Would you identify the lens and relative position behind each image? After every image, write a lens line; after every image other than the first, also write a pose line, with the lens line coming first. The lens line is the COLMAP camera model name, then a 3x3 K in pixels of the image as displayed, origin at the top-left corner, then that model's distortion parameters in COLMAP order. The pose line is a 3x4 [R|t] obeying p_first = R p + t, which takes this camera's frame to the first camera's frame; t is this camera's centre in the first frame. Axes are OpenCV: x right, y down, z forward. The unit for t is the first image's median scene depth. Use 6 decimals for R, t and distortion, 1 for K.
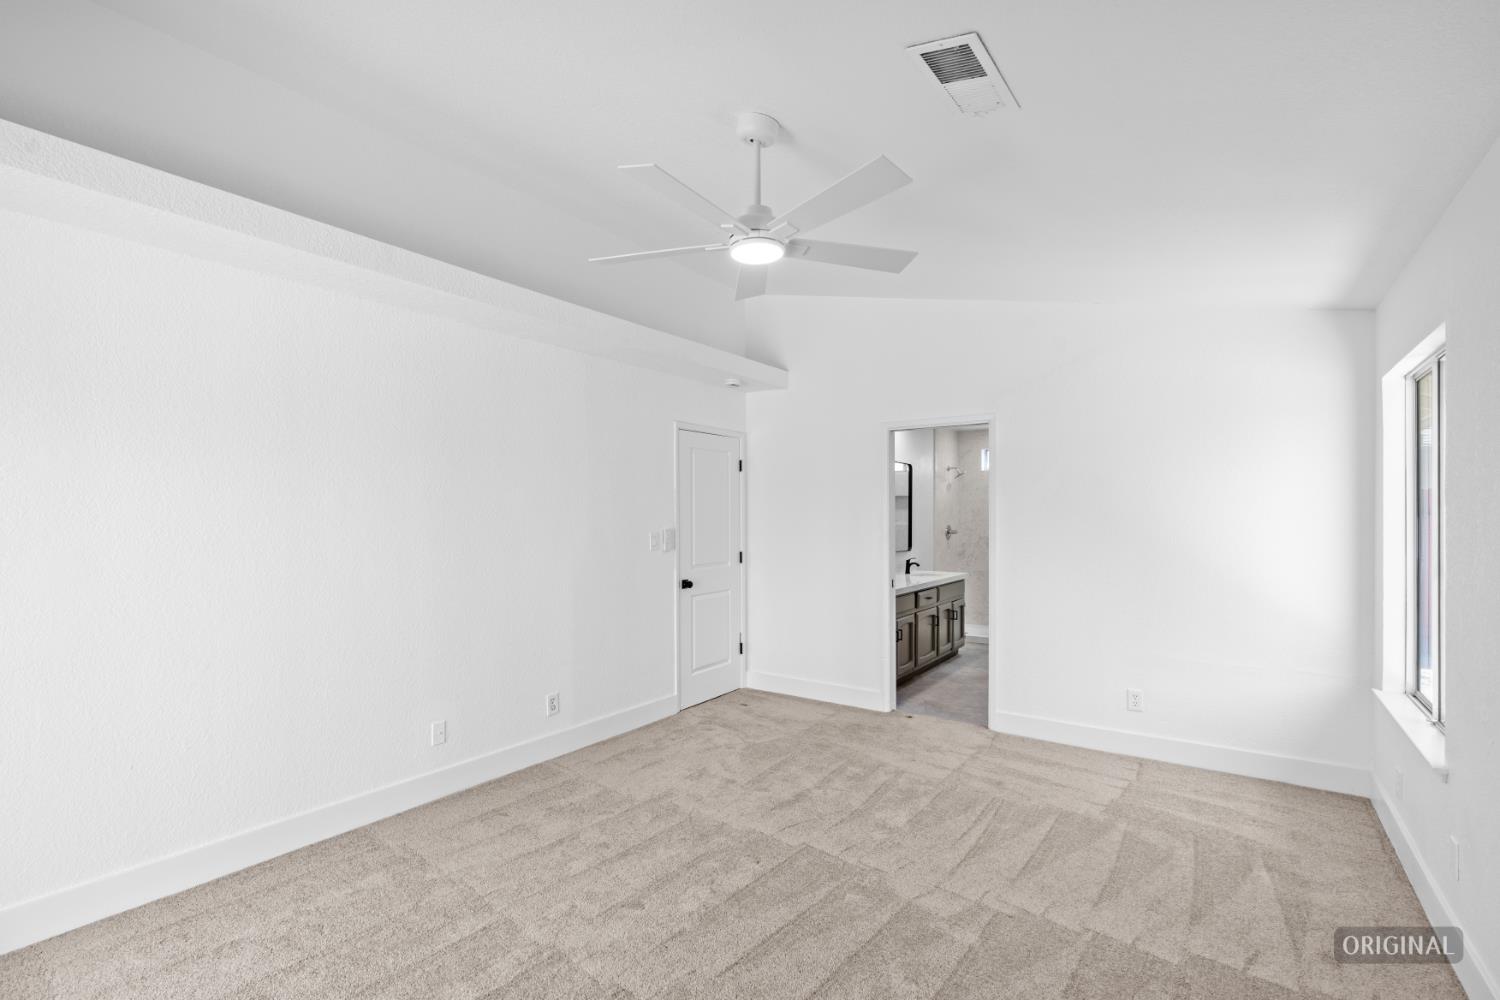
lens RADIAL K [[675.8, 0, 748.1], [0, 675.8, 506.7], [0, 0, 1]] dist [-0.008327, 0.001435]
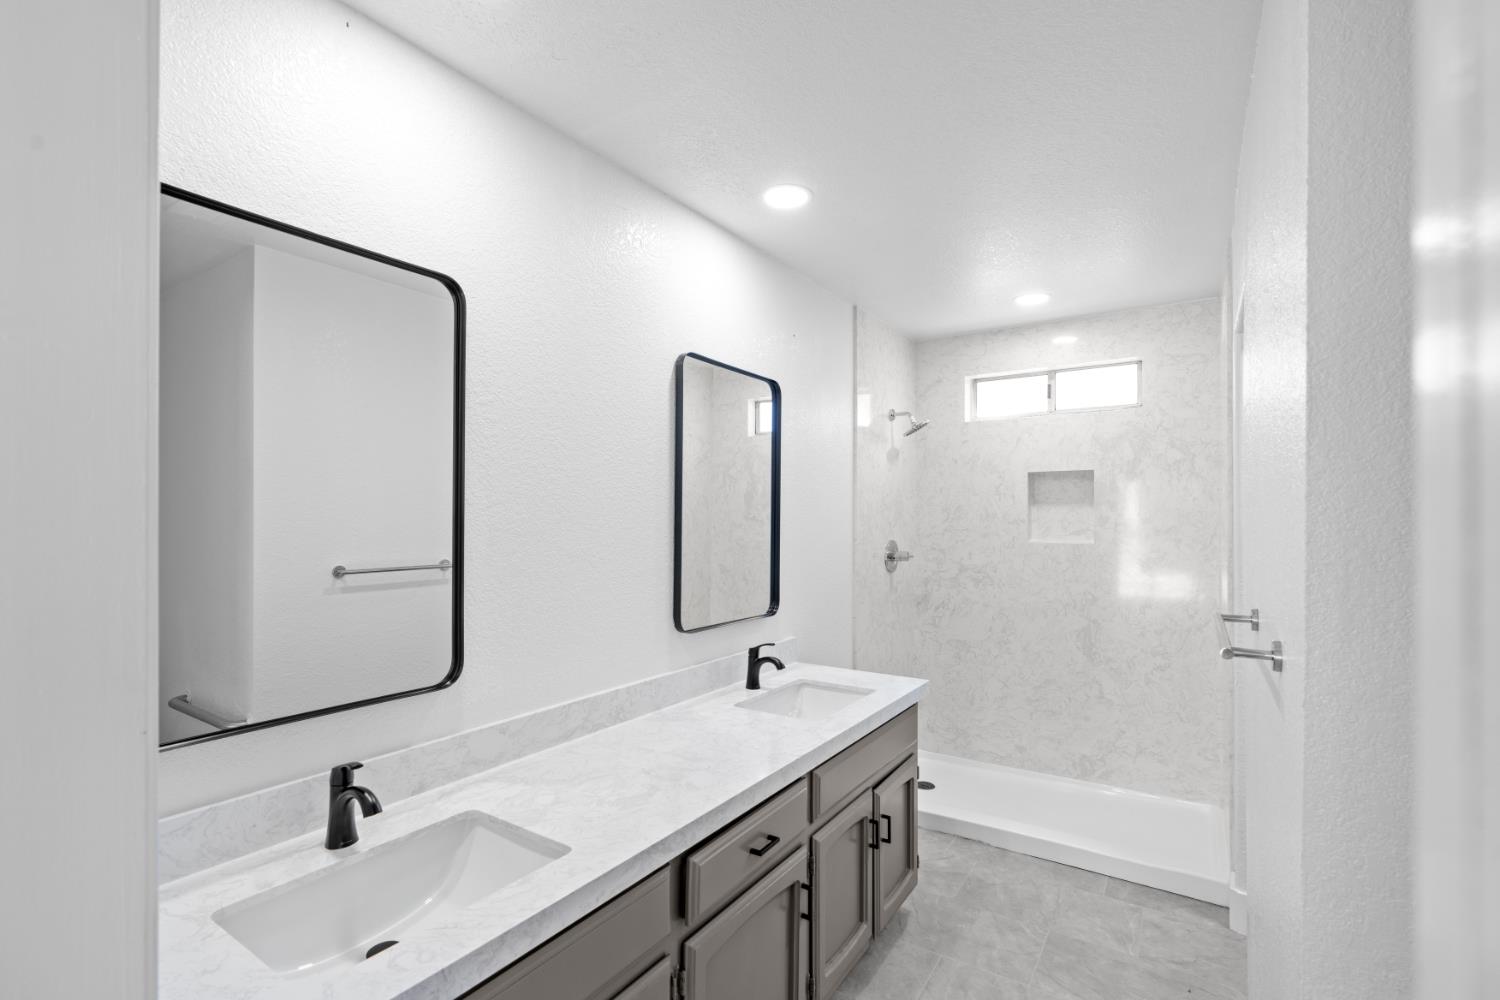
lens RADIAL K [[675.8, 0, 751.3], [0, 675.8, 508.9], [0, 0, 1]] dist [-0.008327, 0.001435]
pose [[0.999420, 0.004465, 0.033747, 0.194375], [-0.004371, 0.999986, -0.002867, 0.008095], [-0.033760, 0.002718, 0.999426, 0.572654]]
